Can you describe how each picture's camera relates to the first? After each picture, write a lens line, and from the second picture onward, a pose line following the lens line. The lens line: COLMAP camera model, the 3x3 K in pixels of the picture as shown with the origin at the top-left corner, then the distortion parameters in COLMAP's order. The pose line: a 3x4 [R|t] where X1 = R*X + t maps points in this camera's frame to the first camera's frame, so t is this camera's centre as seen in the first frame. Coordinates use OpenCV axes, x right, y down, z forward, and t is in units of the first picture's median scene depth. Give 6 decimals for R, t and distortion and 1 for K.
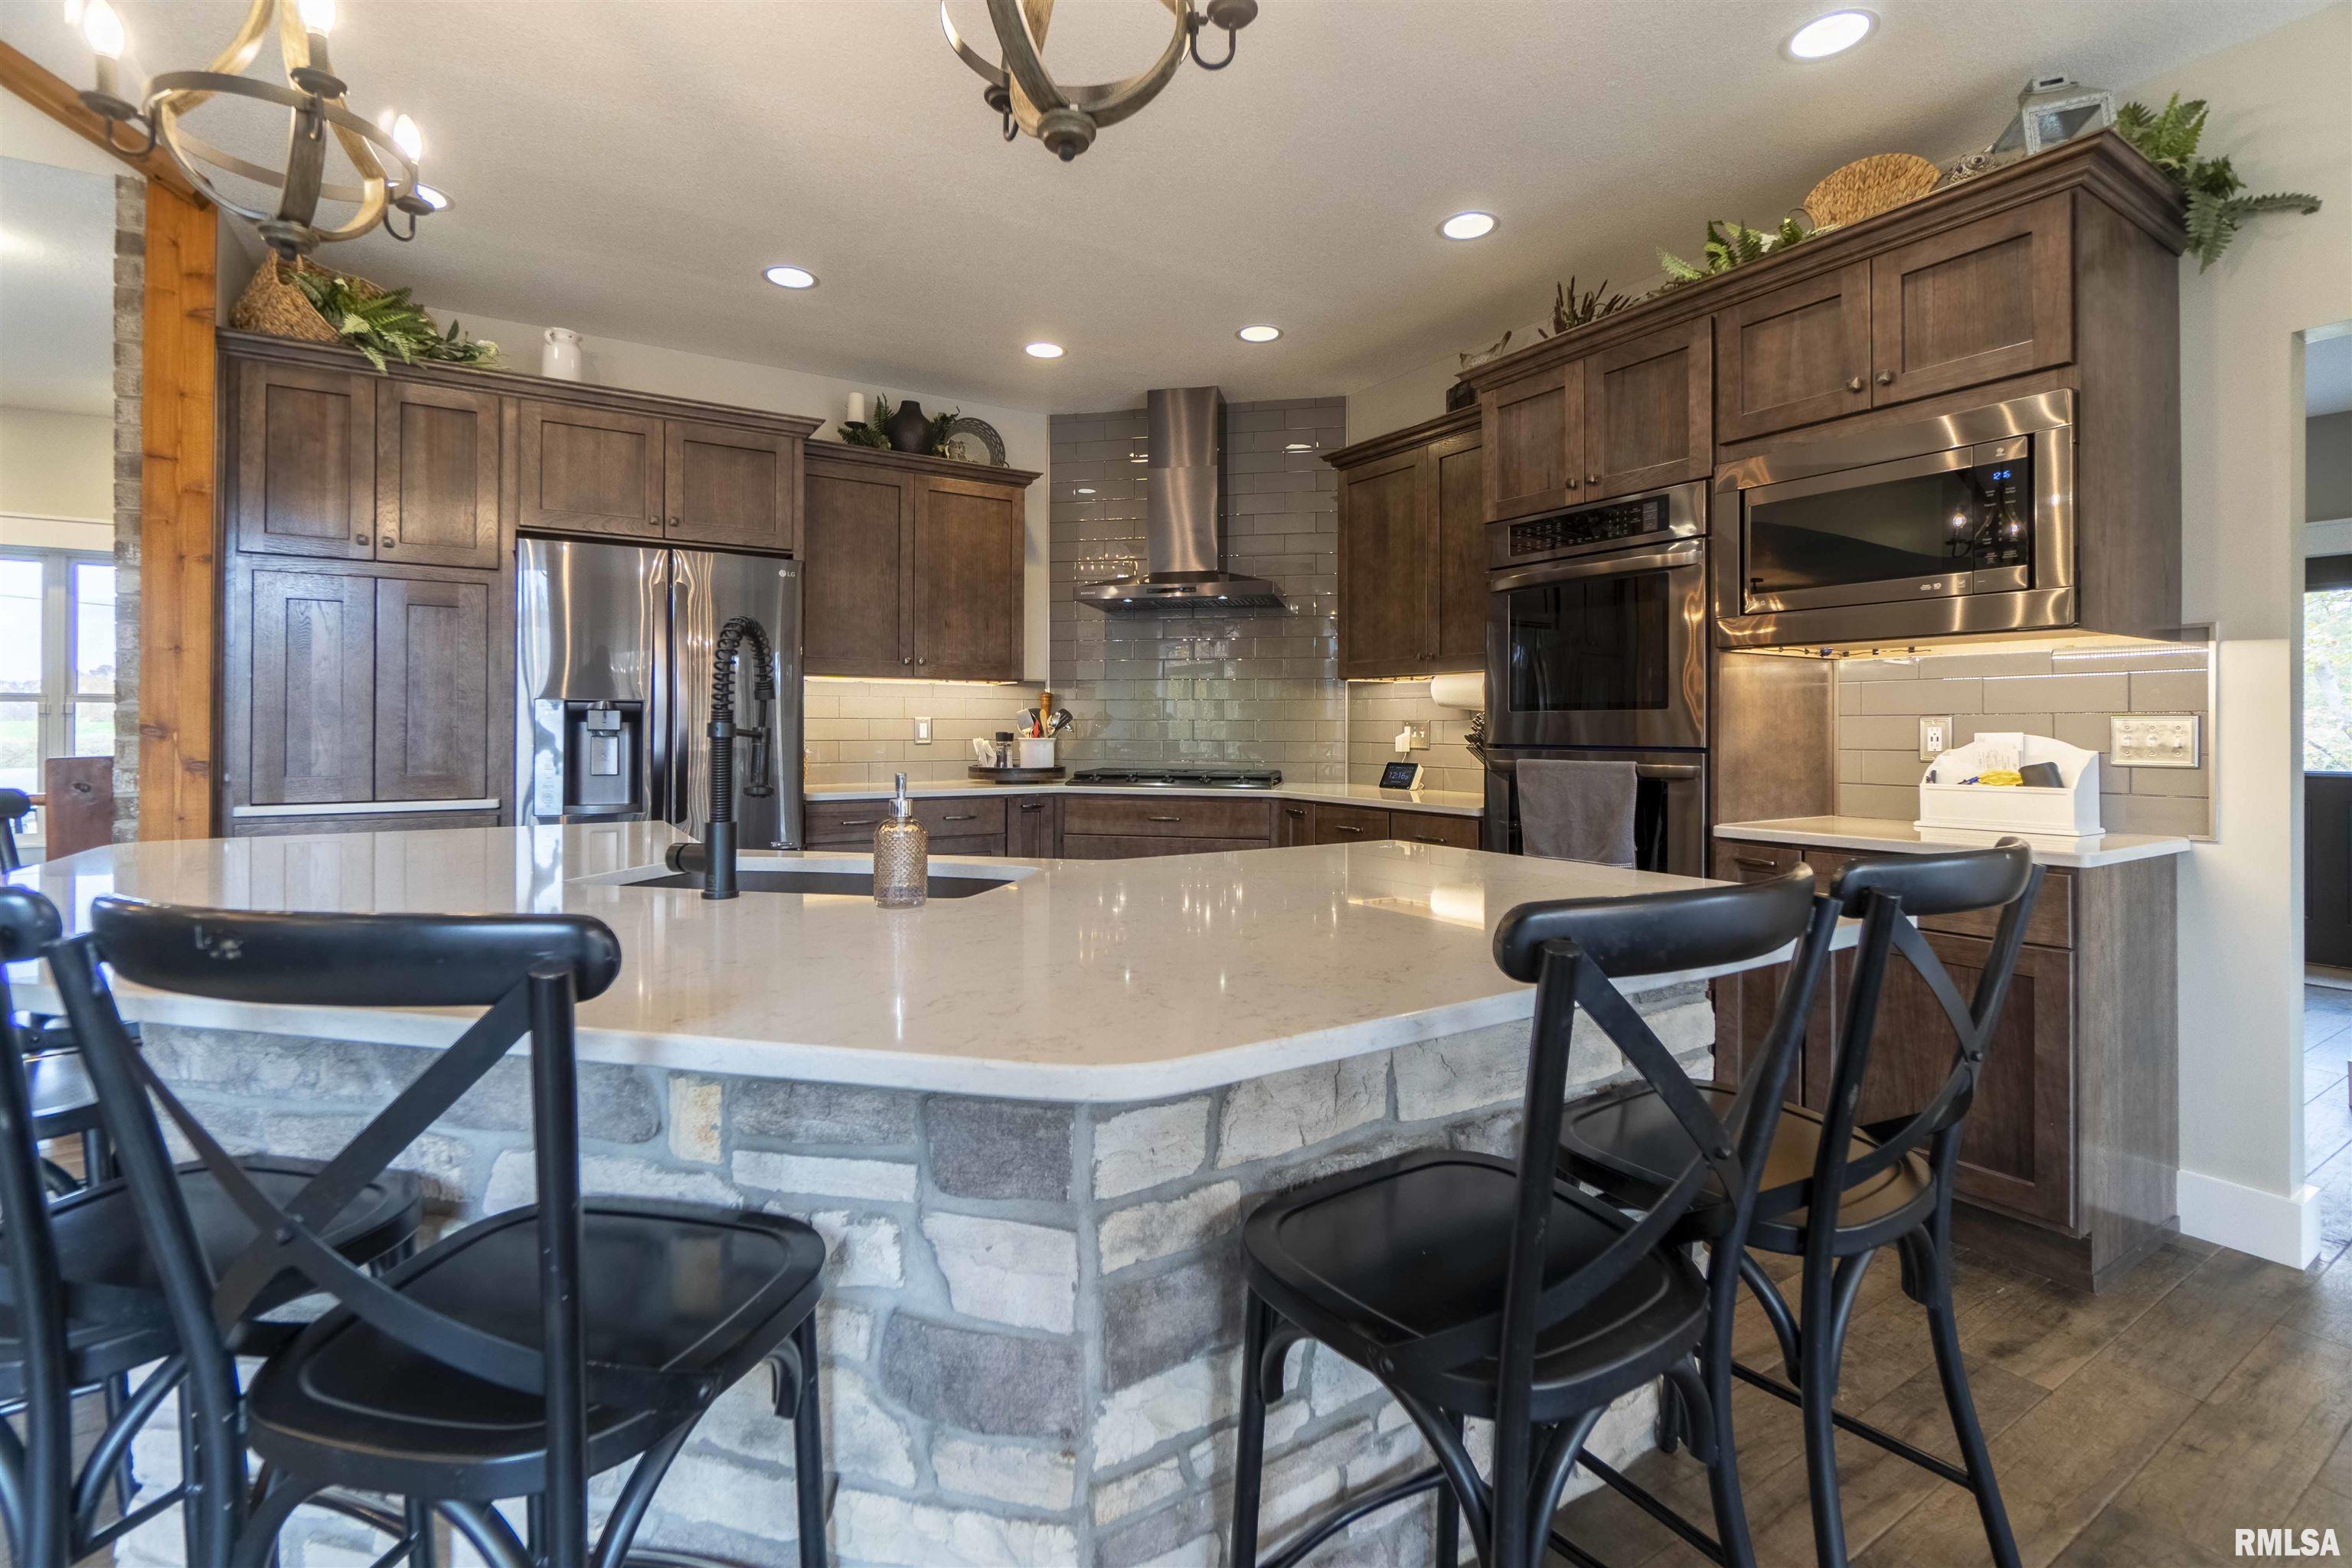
lens RADIAL K [[1025.7, 0, 1122.1], [0, 1025.7, 736.4], [0, 0, 1]] dist [-0.002992, -0.000342]
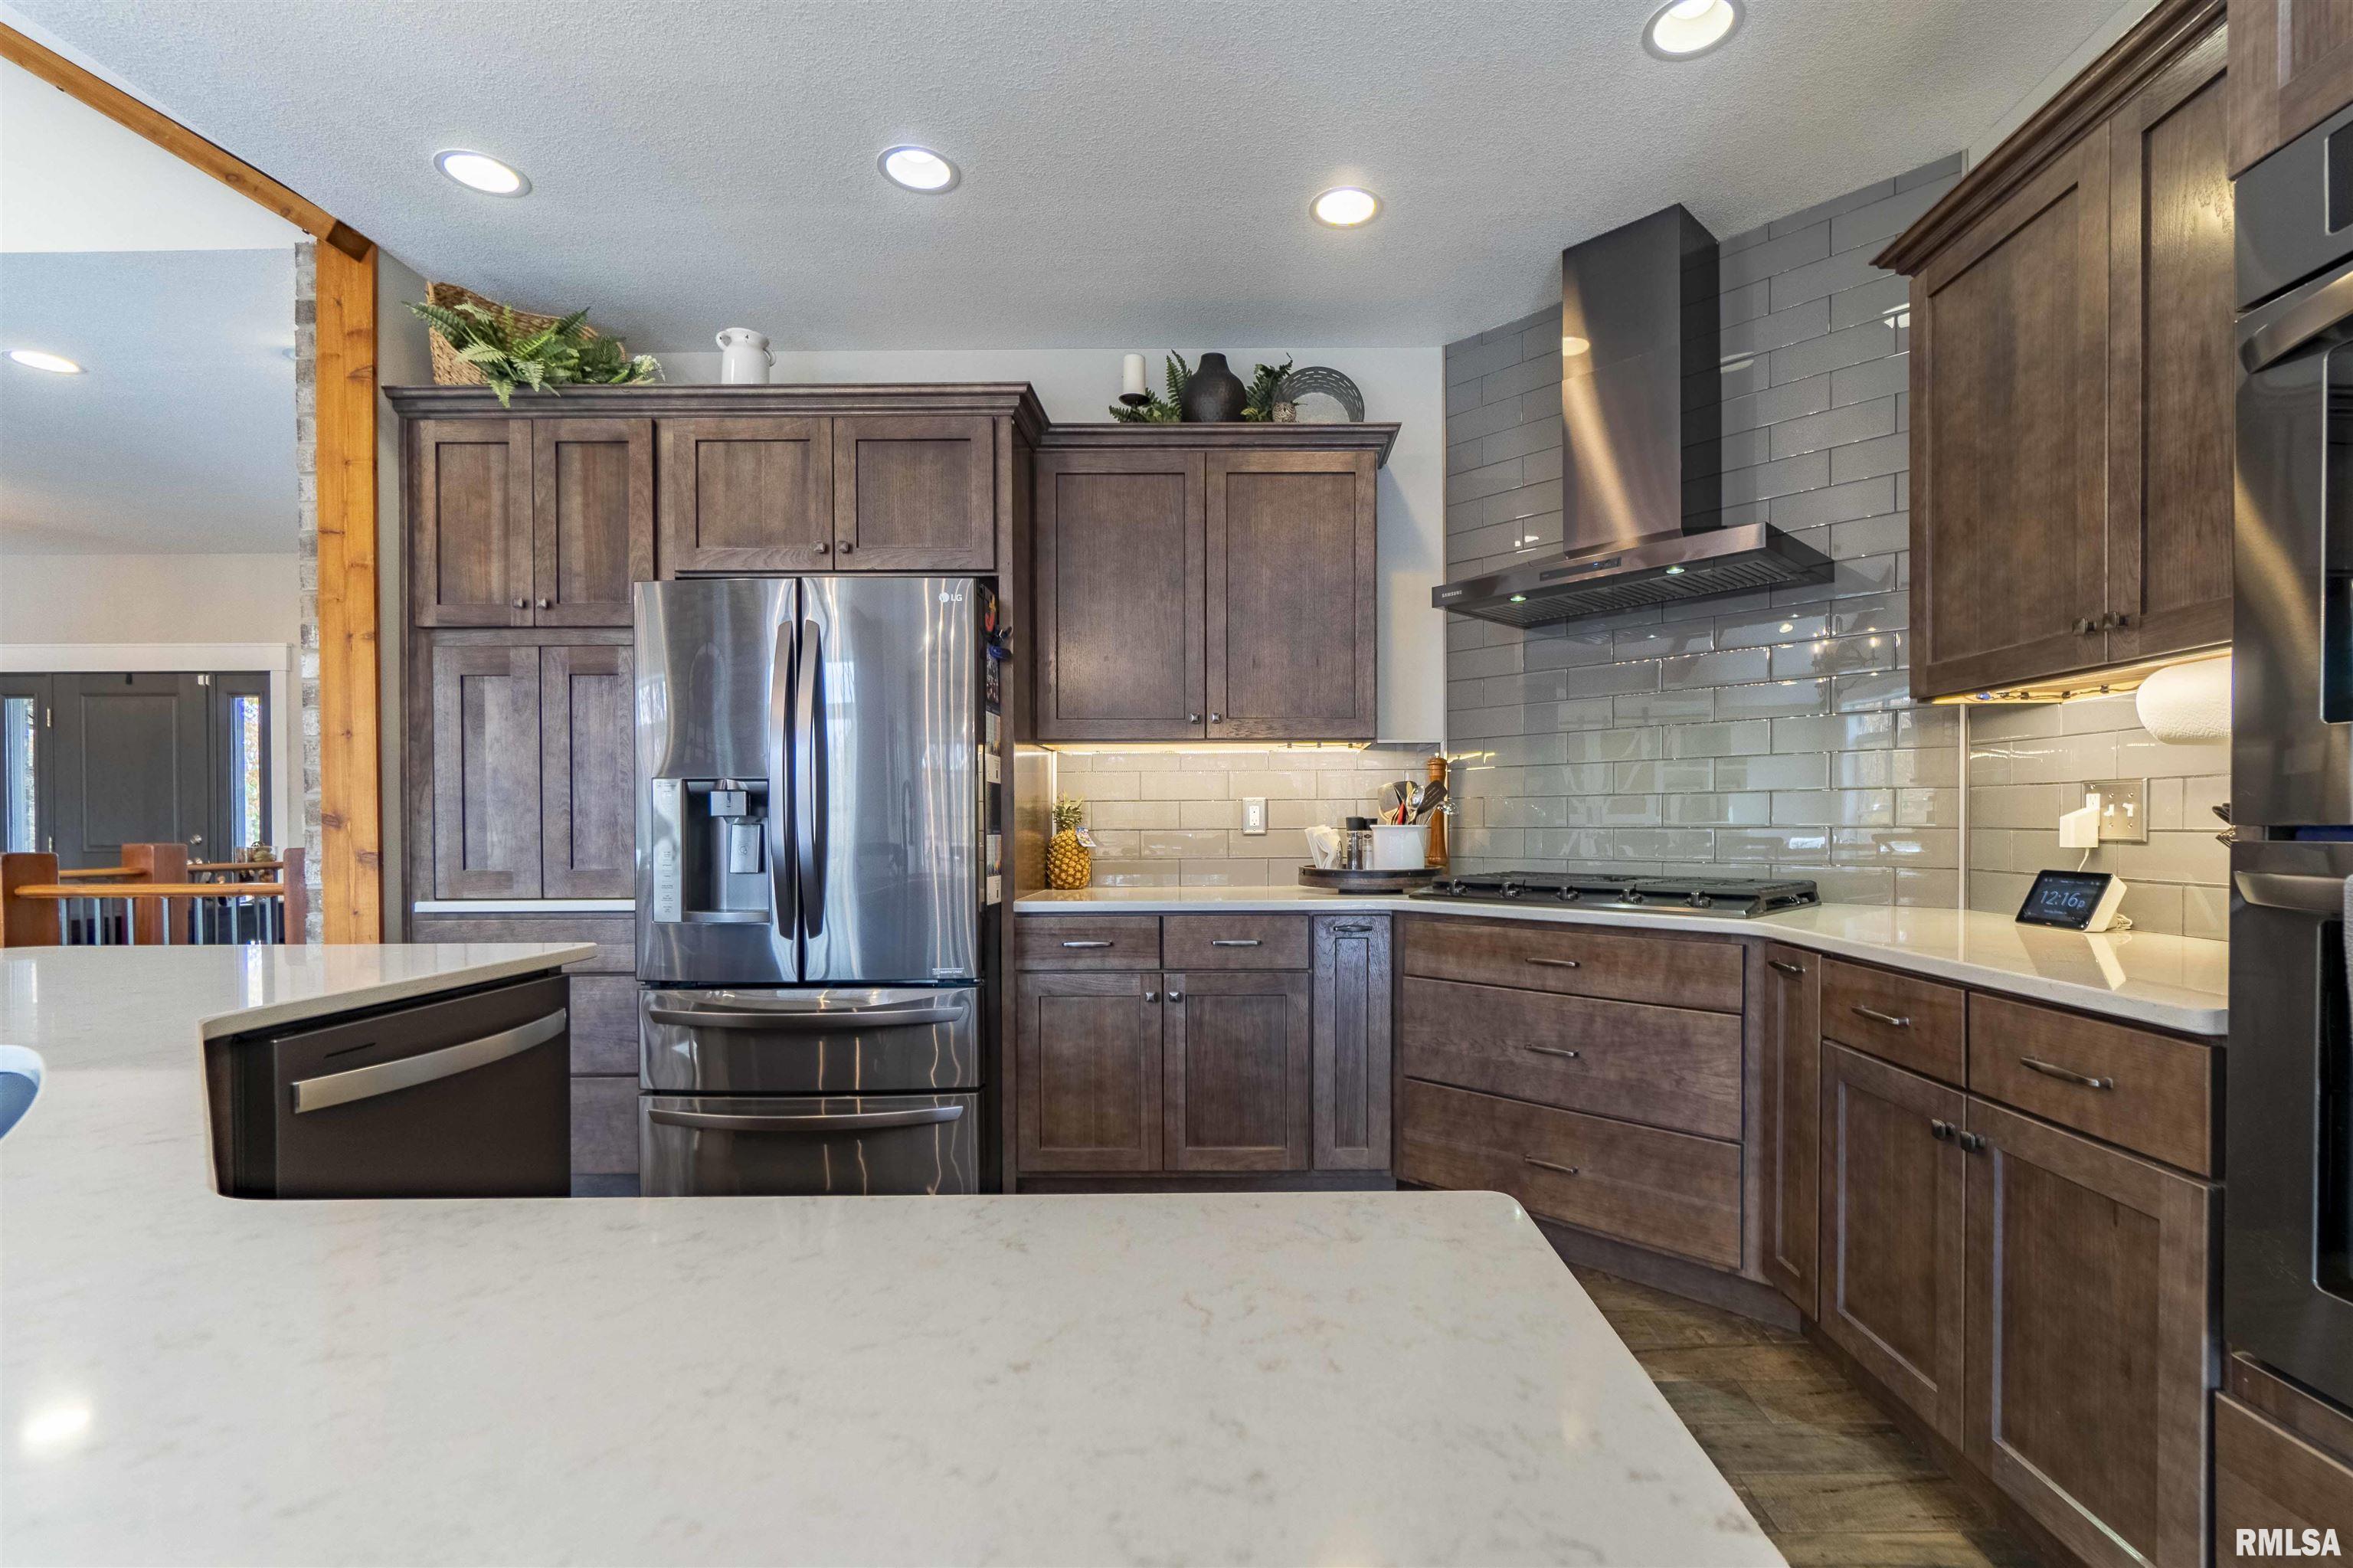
lens RADIAL K [[1026.2, 0, 1247.3], [0, 1026.2, 841.6], [0, 0, 1]] dist [-0.002992, -0.000342]
pose [[0.863051, 0.000399, -0.505117, 0.206402], [0.004425, 0.999955, 0.008350, 0.007467], [0.505098, -0.009441, 0.863011, 0.459434]]
